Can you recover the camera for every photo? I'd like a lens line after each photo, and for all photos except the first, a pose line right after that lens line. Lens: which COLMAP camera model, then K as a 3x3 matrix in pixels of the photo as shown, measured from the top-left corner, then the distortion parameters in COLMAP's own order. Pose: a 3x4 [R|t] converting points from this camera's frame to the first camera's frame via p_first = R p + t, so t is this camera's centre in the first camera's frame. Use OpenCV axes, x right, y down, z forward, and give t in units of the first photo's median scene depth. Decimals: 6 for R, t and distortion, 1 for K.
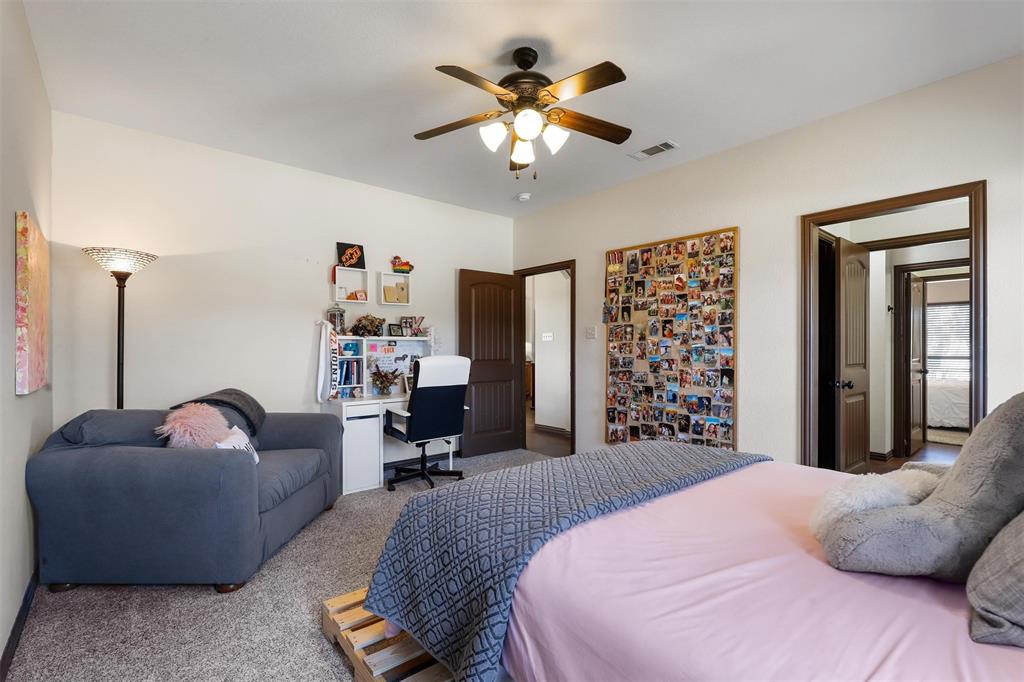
lens RADIAL K [[466.1, 0, 513.5], [0, 466.1, 345.5], [0, 0, 1]] dist [-0.000692, 0.000146]
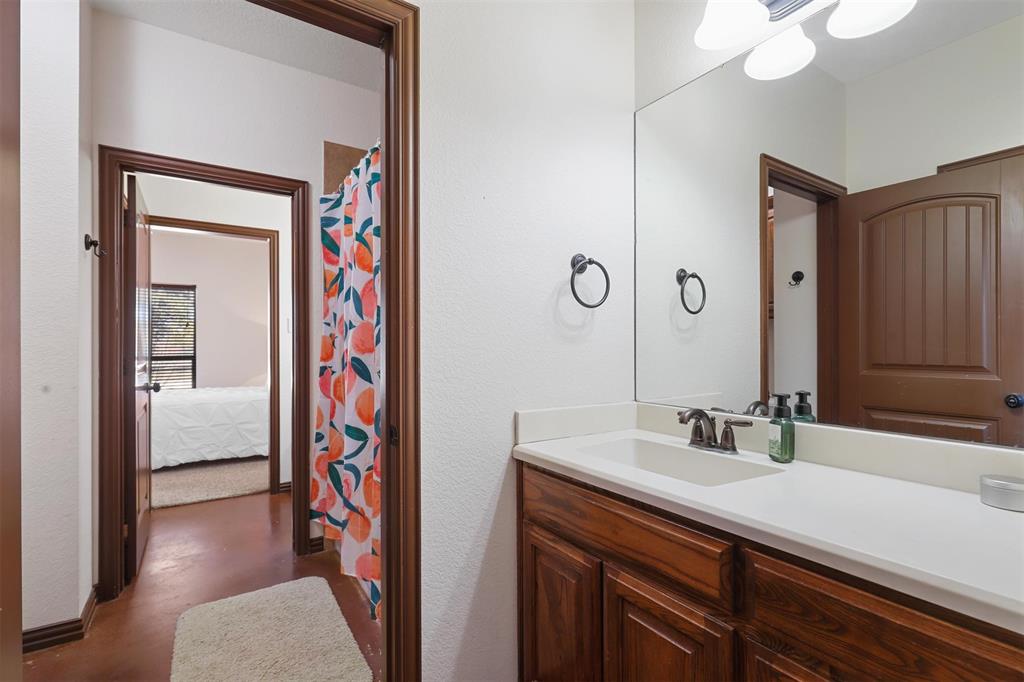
lens RADIAL K [[466.1, 0, 513.5], [0, 466.1, 345.5], [0, 0, 1]] dist [-0.000692, 0.000146]
pose [[0.133114, 0.001343, 0.991100, 0.457420], [-0.008436, 0.999964, -0.000222, 0.003113], [-0.991065, -0.008332, 0.133121, 0.580561]]
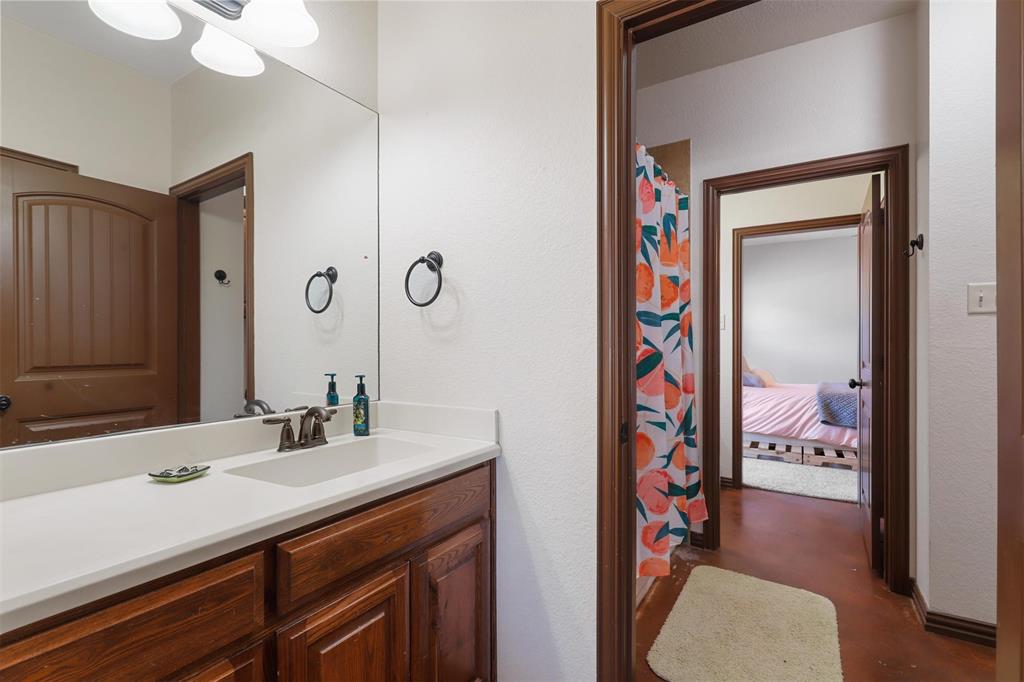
lens RADIAL K [[466.1, 0, 513.5], [0, 466.1, 345.5], [0, 0, 1]] dist [-0.000692, 0.000146]
pose [[-0.959865, 0.003562, -0.280439, 1.240043], [0.006318, 0.999940, -0.008925, 0.012966], [0.280391, -0.010338, -0.959830, 1.277198]]
